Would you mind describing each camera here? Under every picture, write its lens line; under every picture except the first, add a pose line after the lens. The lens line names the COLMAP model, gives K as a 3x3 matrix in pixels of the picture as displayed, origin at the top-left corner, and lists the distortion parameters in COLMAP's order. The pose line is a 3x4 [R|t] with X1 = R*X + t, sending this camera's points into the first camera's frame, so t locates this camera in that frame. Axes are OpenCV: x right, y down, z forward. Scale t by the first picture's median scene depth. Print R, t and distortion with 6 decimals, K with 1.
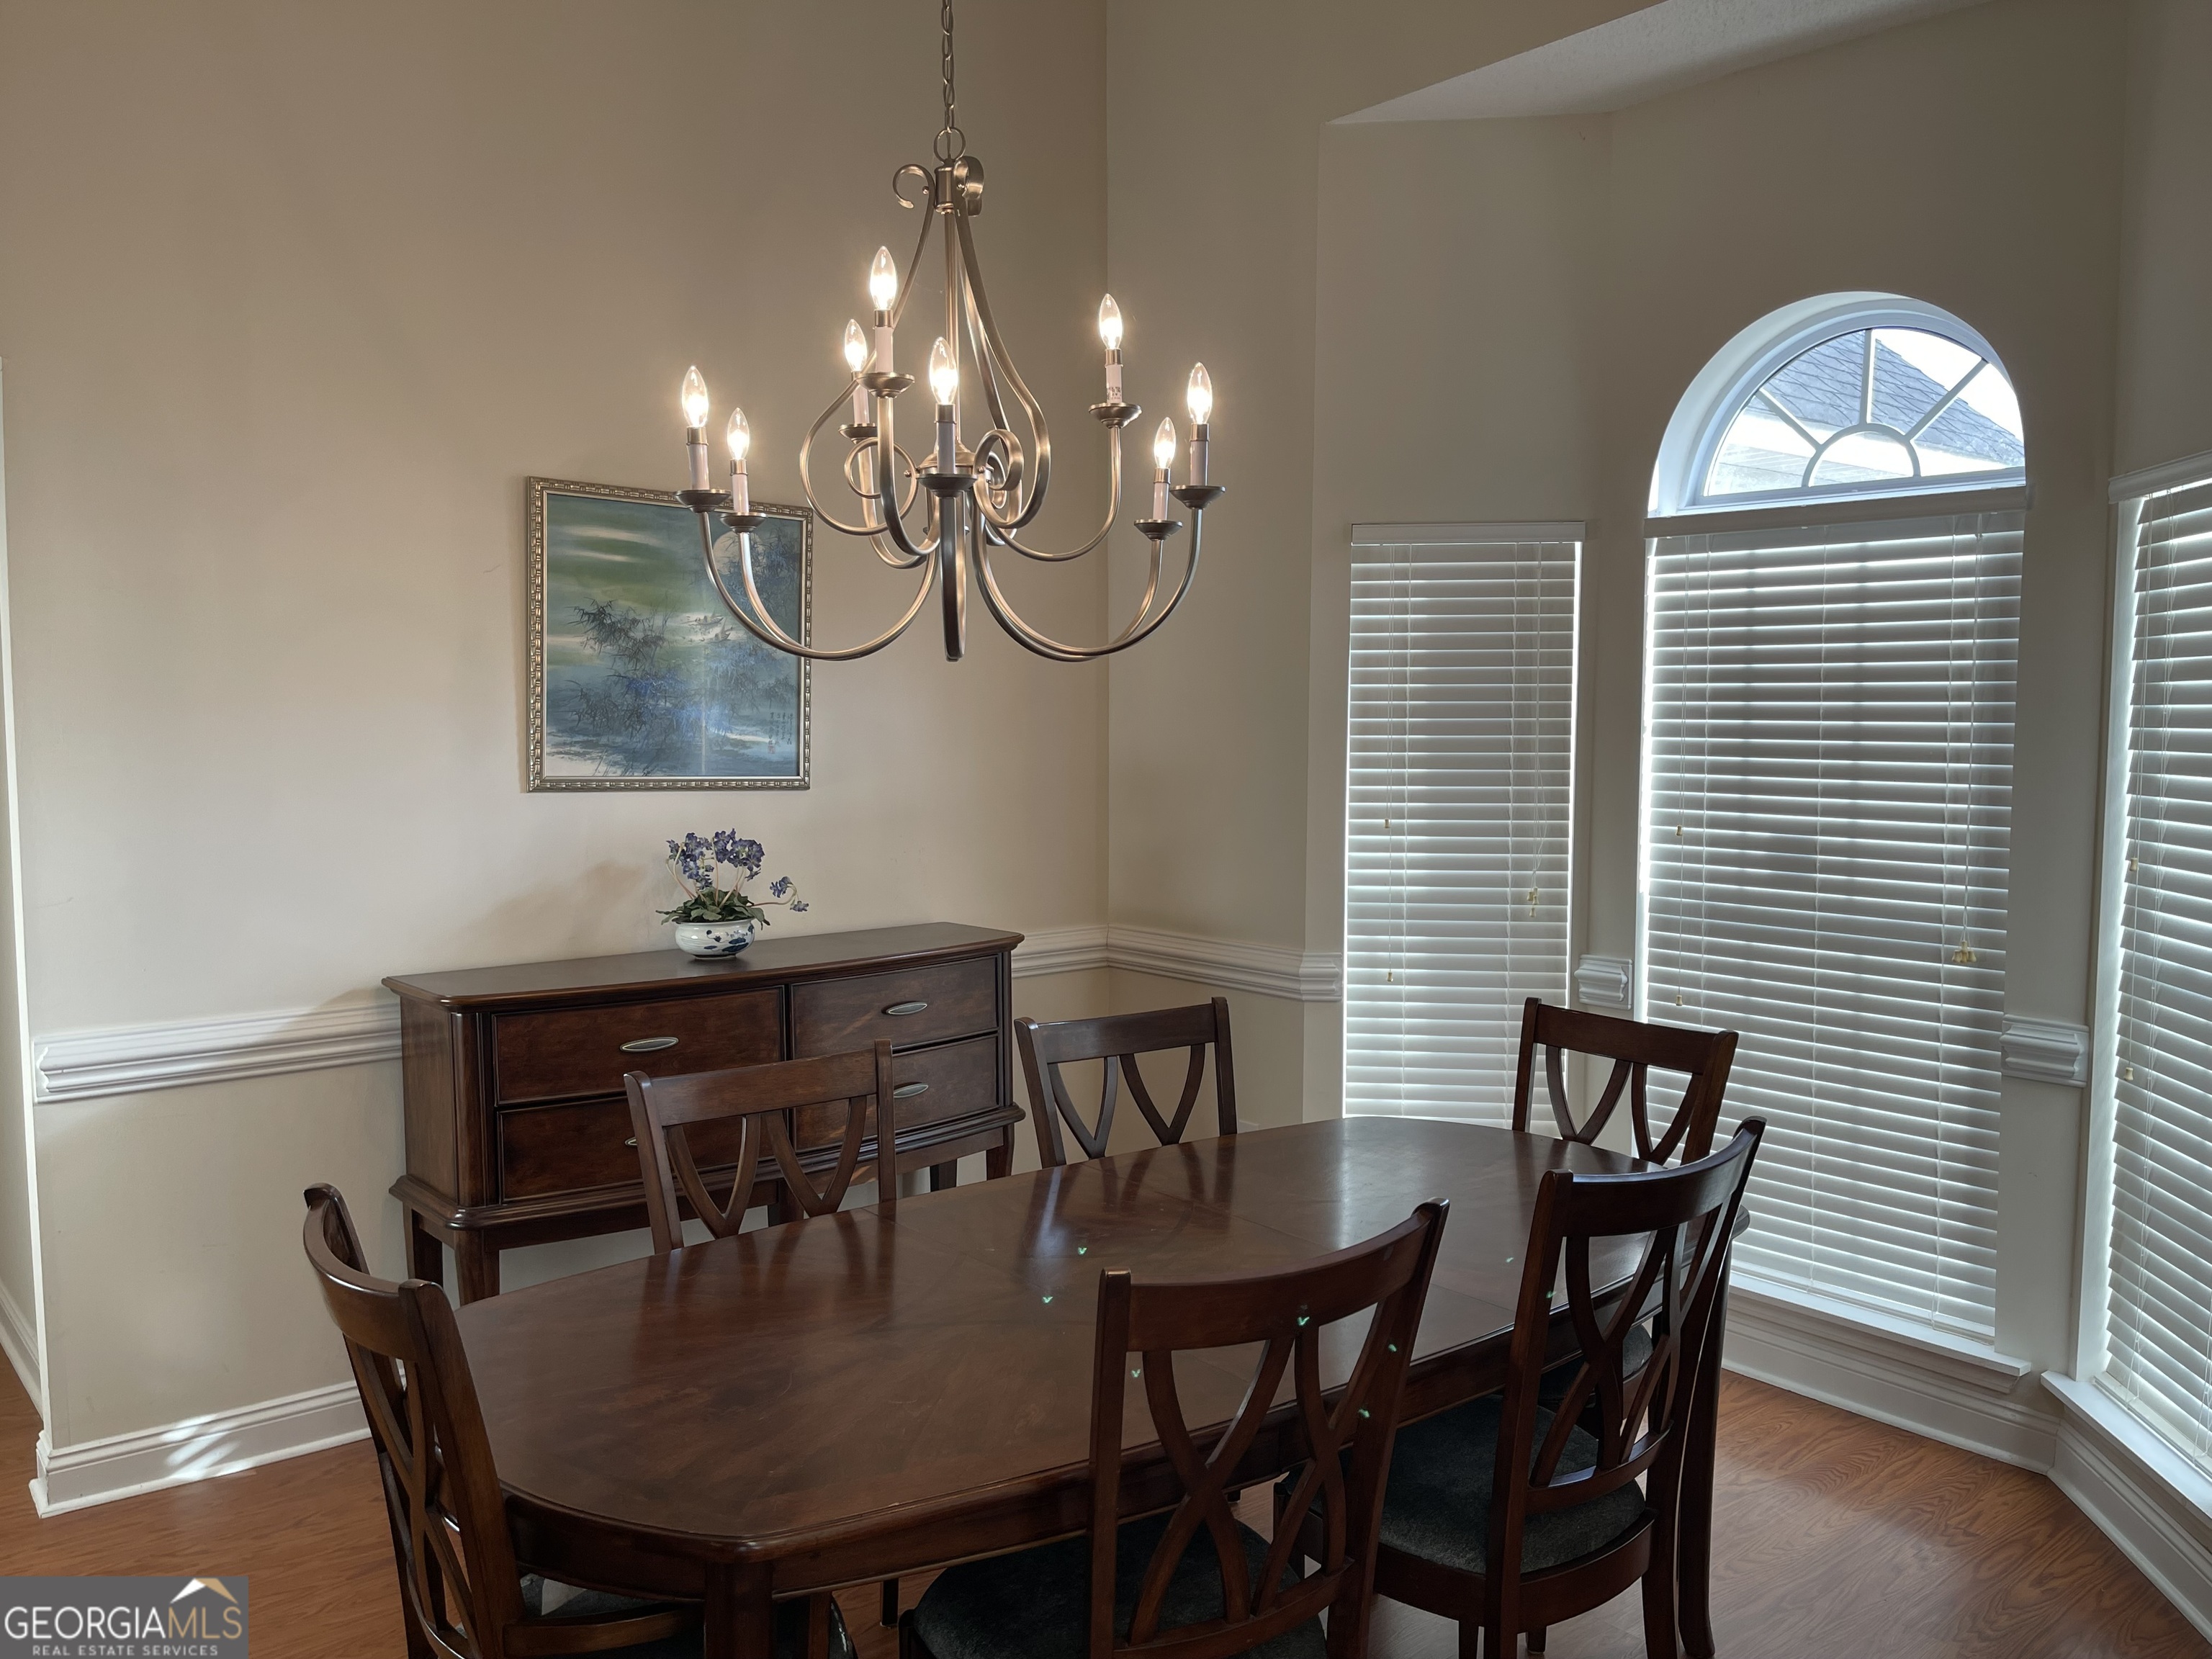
lens RADIAL K [[1680.6, 0, 1114.0], [0, 1680.6, 836.8], [0, 0, 1]] dist [0.023031, -0.014905]
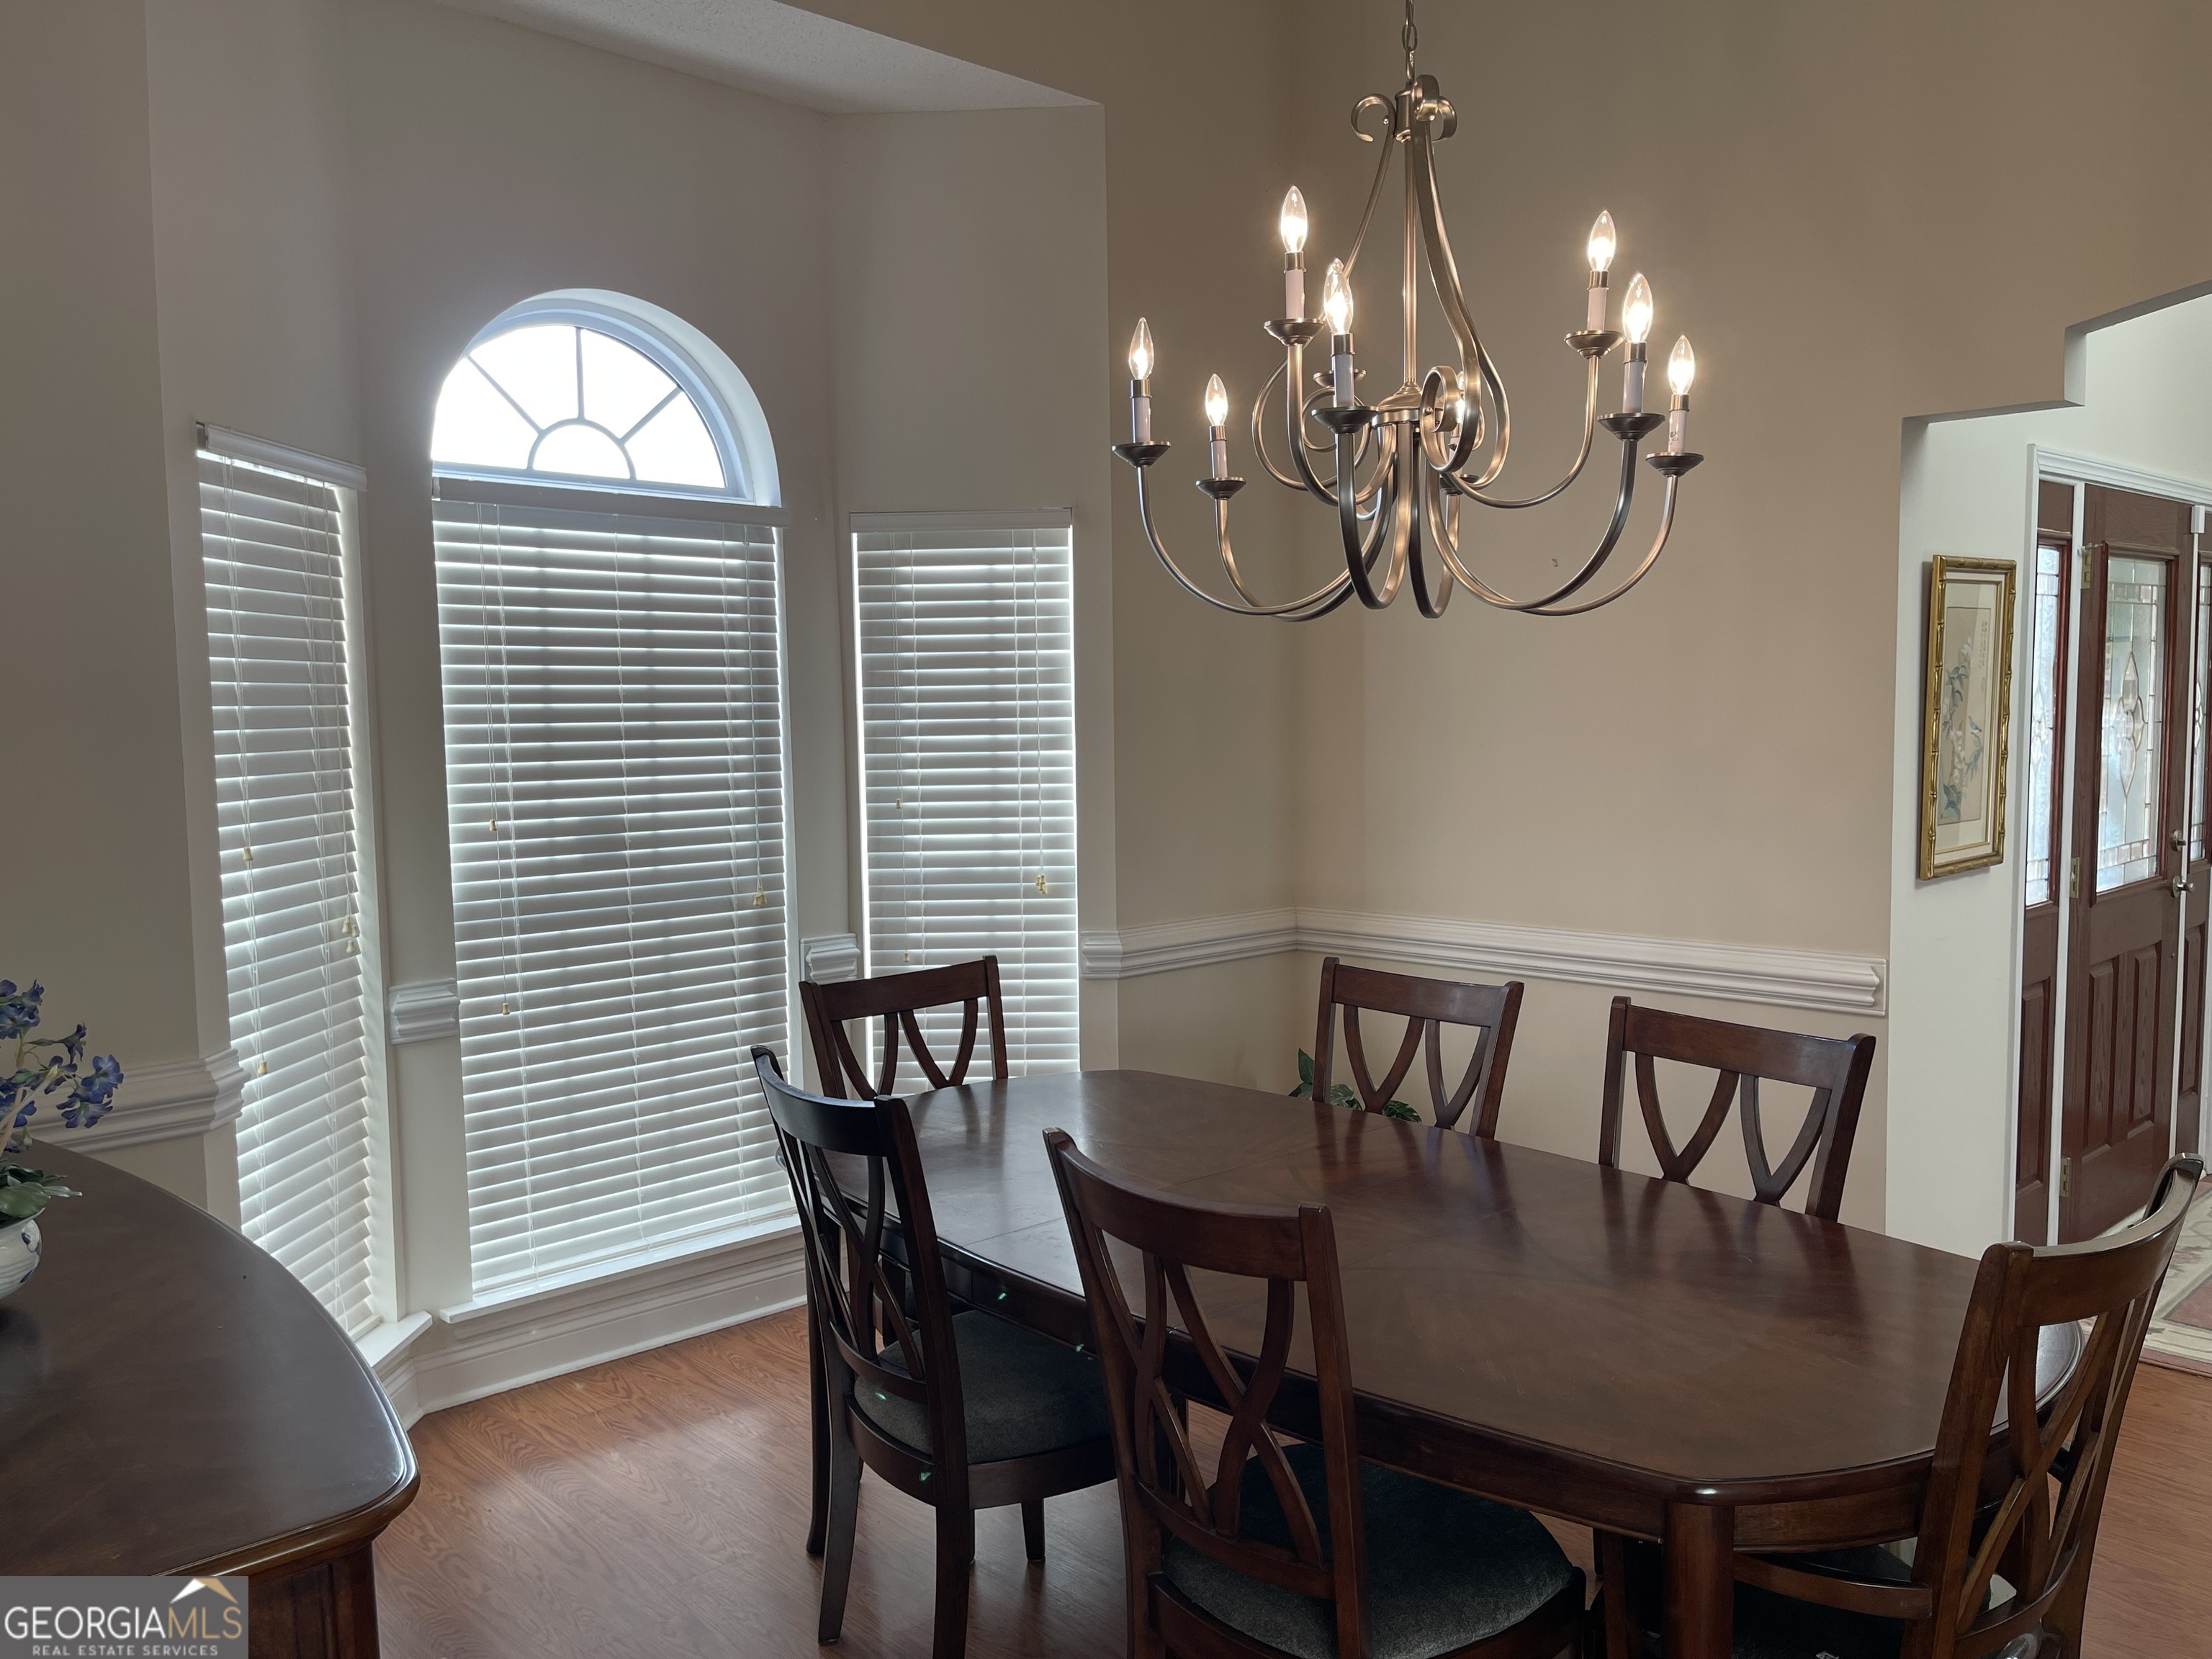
lens RADIAL K [[1680.6, 0, 1125.0], [0, 1680.6, 837.2], [0, 0, 1]] dist [0.023031, -0.014905]
pose [[-0.048902, -0.081892, 0.995441, -0.632529], [0.093494, 0.991882, 0.086193, -0.047006], [-0.994418, 0.097283, -0.040848, 0.736797]]
